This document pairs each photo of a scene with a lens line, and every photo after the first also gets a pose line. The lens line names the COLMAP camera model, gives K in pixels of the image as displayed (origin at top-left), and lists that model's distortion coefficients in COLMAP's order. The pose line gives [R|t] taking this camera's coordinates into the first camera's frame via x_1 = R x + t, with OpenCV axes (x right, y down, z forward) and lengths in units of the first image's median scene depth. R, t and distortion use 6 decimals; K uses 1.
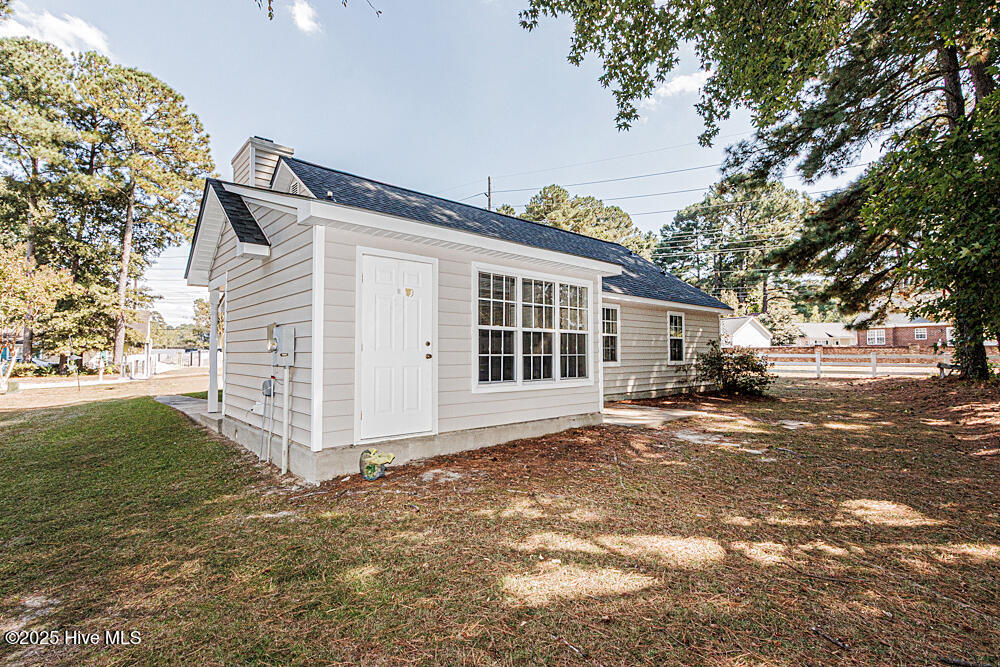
lens RADIAL K [[467.0, 0, 500.1], [0, 467.0, 337.9], [0, 0, 1]] dist [0.003026, 0.000323]
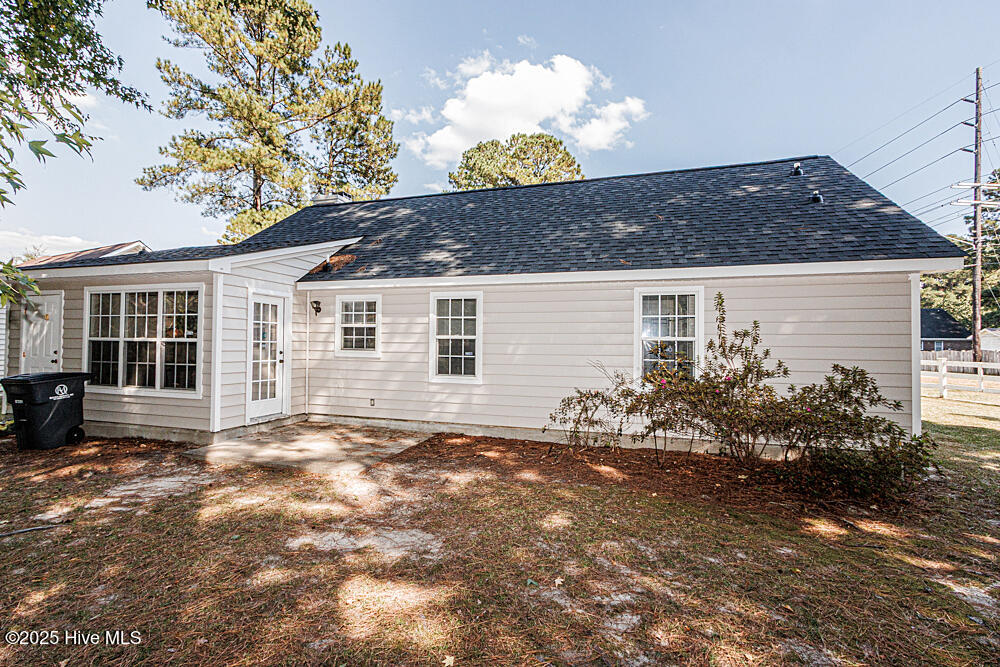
lens RADIAL K [[467.0, 0, 498.3], [0, 467.0, 330.7], [0, 0, 1]] dist [0.003026, 0.000323]
pose [[0.582827, -0.004334, -0.812584, 1.408437], [0.019815, 0.999764, 0.008880, -0.029929], [0.812354, -0.021277, 0.582776, 1.043031]]
